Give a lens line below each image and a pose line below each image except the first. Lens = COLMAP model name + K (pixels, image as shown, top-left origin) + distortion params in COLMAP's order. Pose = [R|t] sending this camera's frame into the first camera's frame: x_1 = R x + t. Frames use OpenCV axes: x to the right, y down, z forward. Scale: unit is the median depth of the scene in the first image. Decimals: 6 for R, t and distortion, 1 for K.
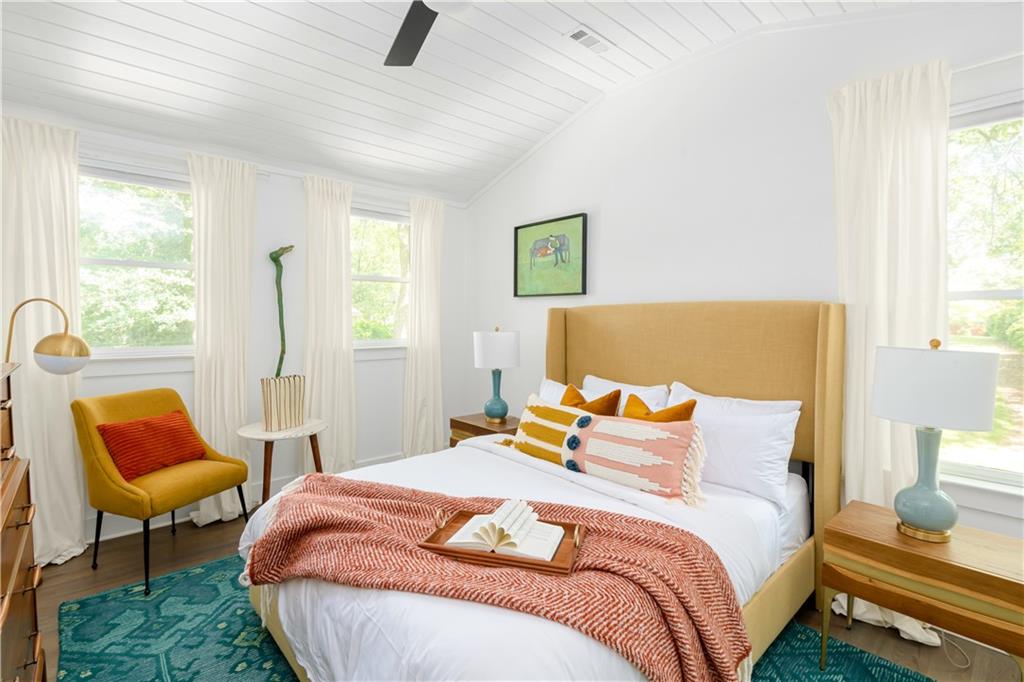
lens RADIAL K [[479.8, 0, 510.4], [0, 479.8, 346.7], [0, 0, 1]] dist [0.015710, -0.015290]
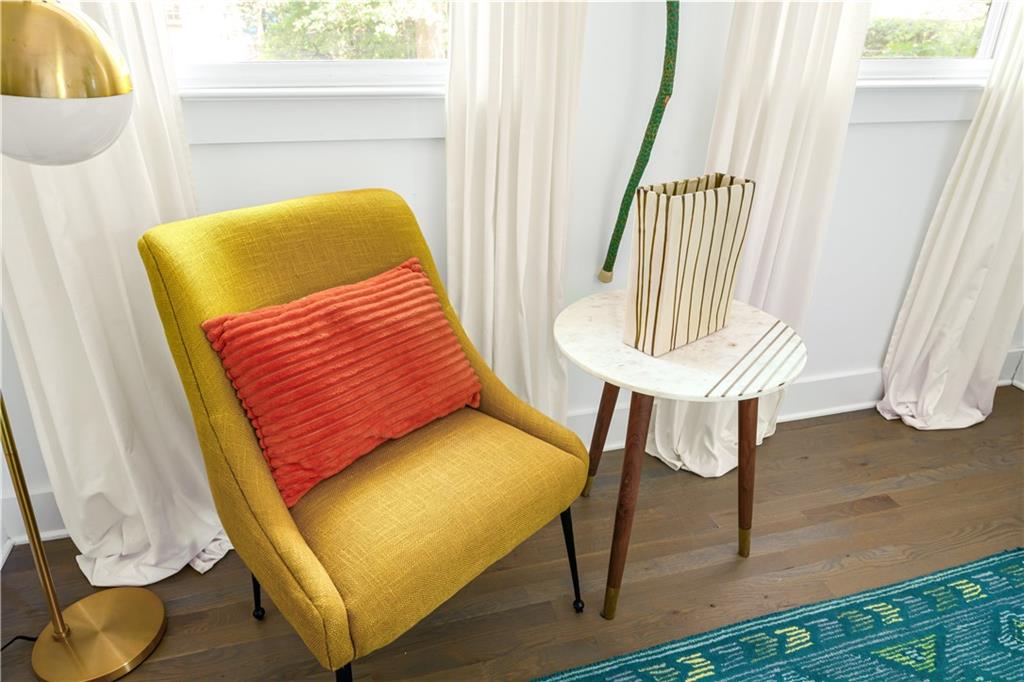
lens RADIAL K [[652.9, 0, 512.0], [0, 652.9, 341.0], [0, 0, 1]] dist [-0.002219, -0.001020]
pose [[0.901542, 0.195374, -0.386071, -0.456359], [-0.031781, 0.919744, 0.391230, -0.002947], [0.431522, -0.340441, 0.835397, 0.654500]]
